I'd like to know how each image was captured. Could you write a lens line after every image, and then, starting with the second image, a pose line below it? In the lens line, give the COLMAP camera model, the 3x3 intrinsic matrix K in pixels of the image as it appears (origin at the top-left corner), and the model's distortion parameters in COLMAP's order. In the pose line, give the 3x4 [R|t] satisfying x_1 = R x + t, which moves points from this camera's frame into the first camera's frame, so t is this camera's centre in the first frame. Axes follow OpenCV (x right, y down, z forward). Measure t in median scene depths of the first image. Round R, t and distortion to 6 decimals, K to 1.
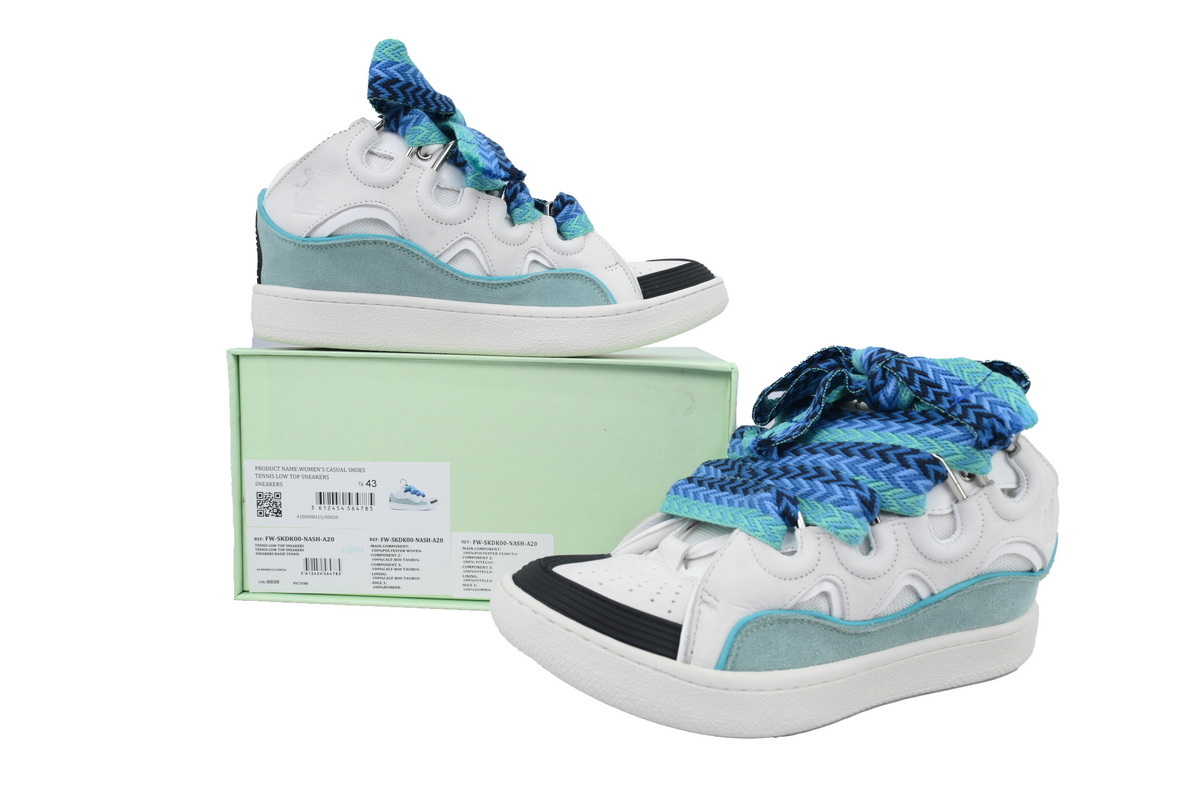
lens RADIAL K [[820.3, 0, 600.0], [0, 820.3, 400.0], [0, 0, 1]] dist [0.001769, 0.001693]
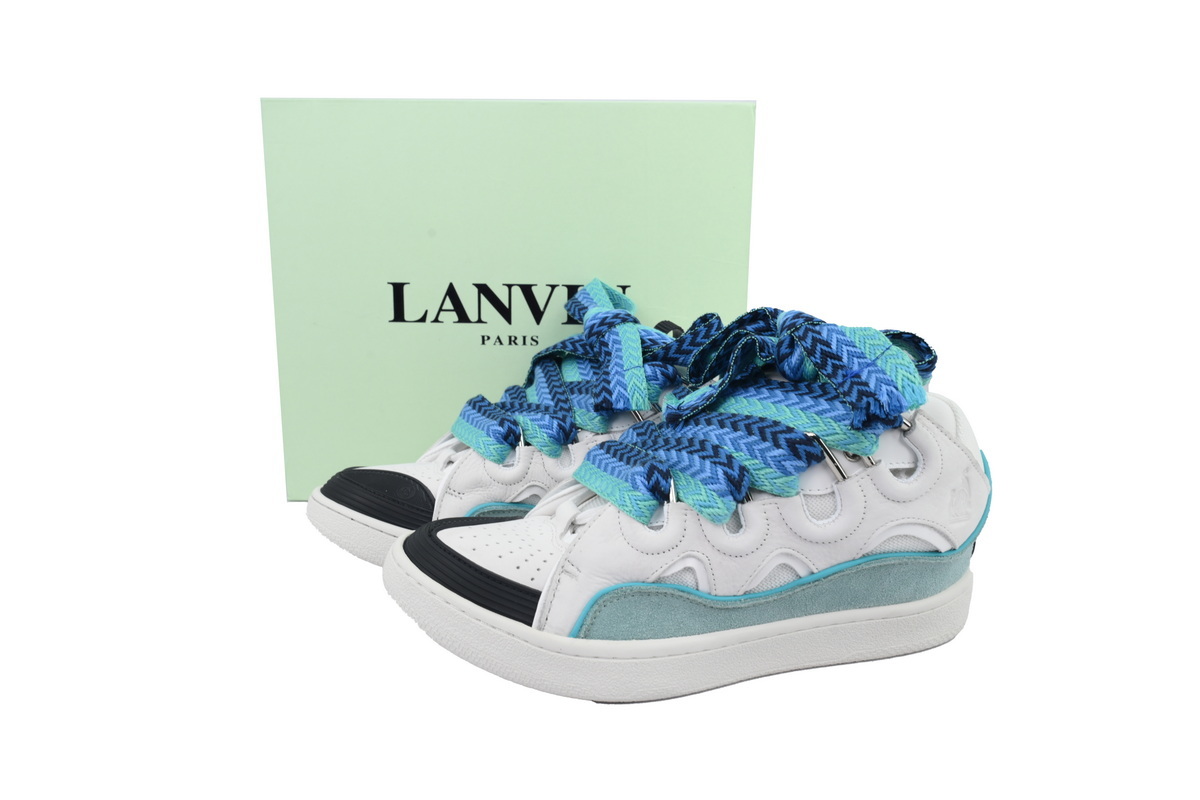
lens RADIAL K [[820.3, 0, 600.0], [0, 820.3, 400.0], [0, 0, 1]] dist [0.001769, 0.001693]
pose [[0.982622, 0.016949, -0.184841, 0.340563], [0.004647, 0.993264, 0.115780, -0.085819], [0.185558, -0.114626, 0.975925, 0.017785]]
